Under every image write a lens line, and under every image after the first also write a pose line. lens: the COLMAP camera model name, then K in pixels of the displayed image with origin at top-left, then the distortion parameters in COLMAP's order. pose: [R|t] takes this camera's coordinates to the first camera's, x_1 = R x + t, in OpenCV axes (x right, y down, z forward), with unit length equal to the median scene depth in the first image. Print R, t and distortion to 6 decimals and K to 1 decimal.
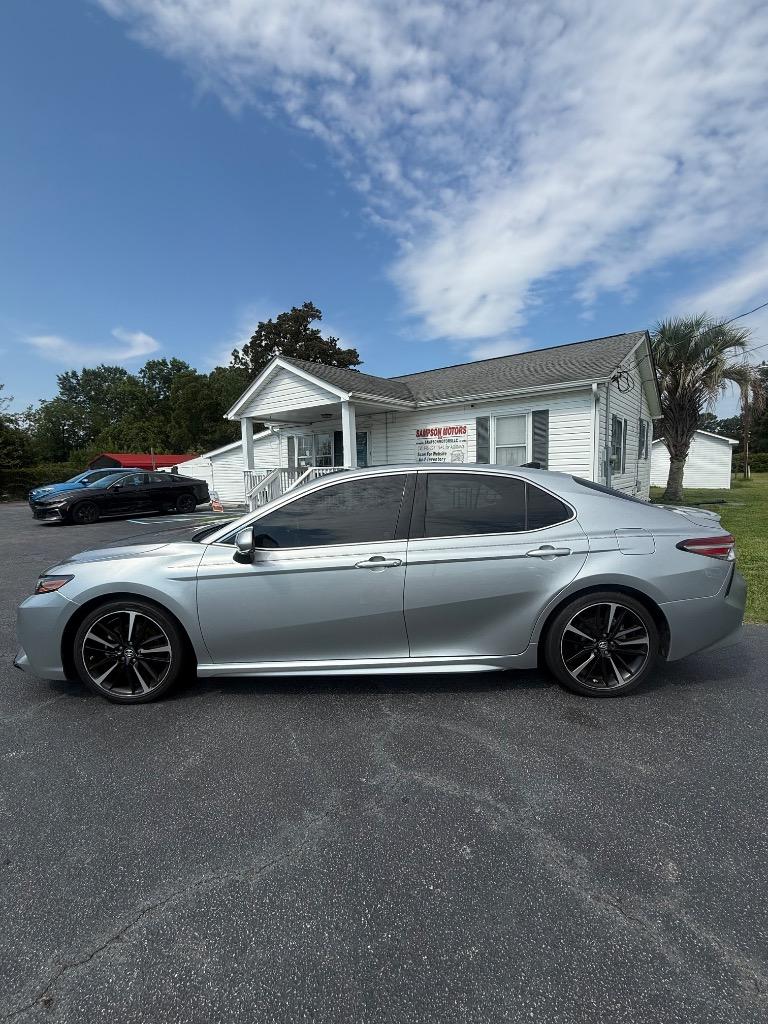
lens RADIAL K [[417.3, 0, 384.0], [0, 417.3, 512.0], [0, 0, 1]] dist [0.000106, 0.000080]
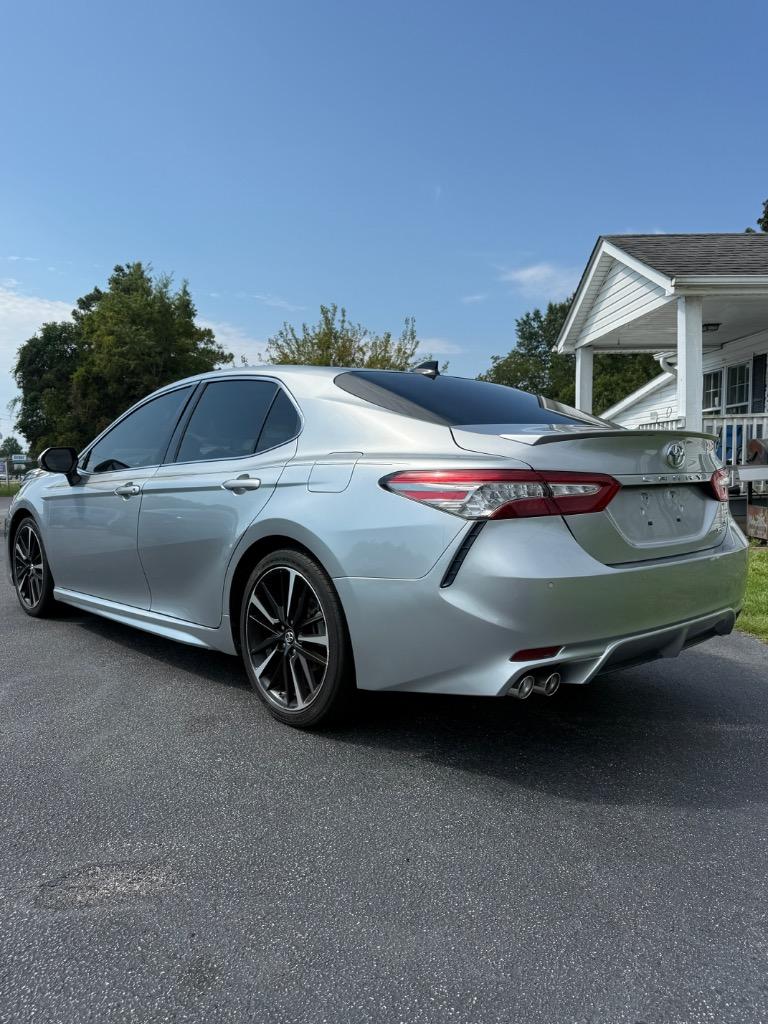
lens RADIAL K [[732.4, 0, 384.0], [0, 732.4, 512.0], [0, 0, 1]] dist [-0.000451, 0.004465]
pose [[0.695026, 0.059576, -0.716512, 0.542174], [-0.071217, 0.997365, 0.013847, 0.042151], [0.715449, 0.041404, 0.697437, 0.130553]]
